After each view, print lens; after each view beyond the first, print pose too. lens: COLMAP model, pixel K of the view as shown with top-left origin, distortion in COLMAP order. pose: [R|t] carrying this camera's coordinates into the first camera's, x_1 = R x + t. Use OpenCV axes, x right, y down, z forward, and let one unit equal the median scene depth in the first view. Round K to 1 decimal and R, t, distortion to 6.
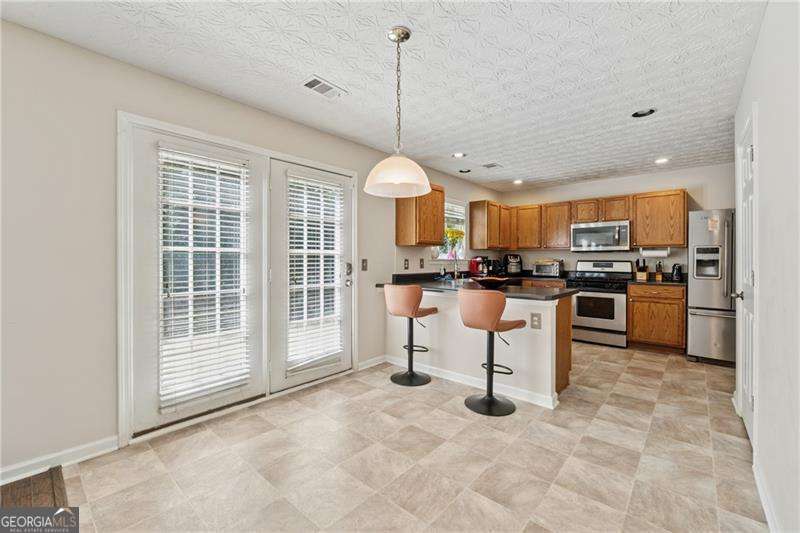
lens RADIAL K [[338.9, 0, 400.9], [0, 338.9, 260.4], [0, 0, 1]] dist [-0.005738, -0.000195]
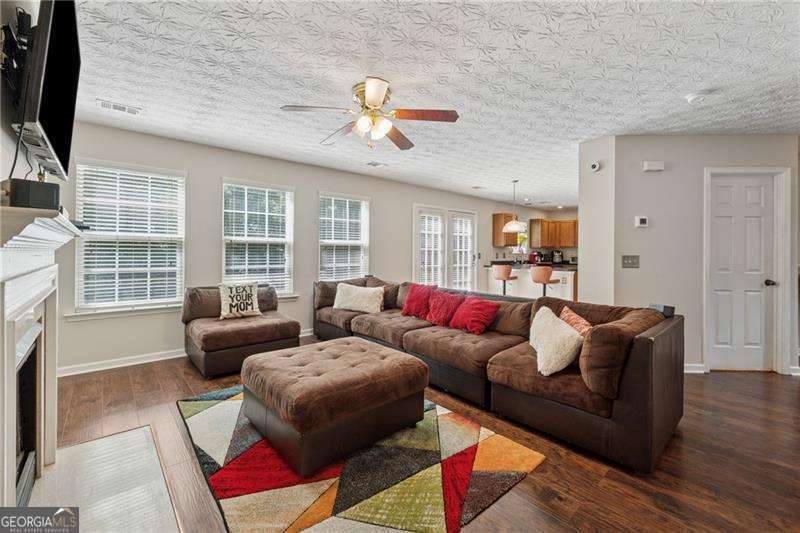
lens RADIAL K [[338.9, 0, 400.0], [0, 338.9, 252.6], [0, 0, 1]] dist [-0.005738, -0.000195]
pose [[0.992012, 0.009960, -0.125747, -0.326755], [-0.009787, 0.999950, 0.001988, -0.006770], [0.125760, -0.000742, 0.992060, -1.092461]]
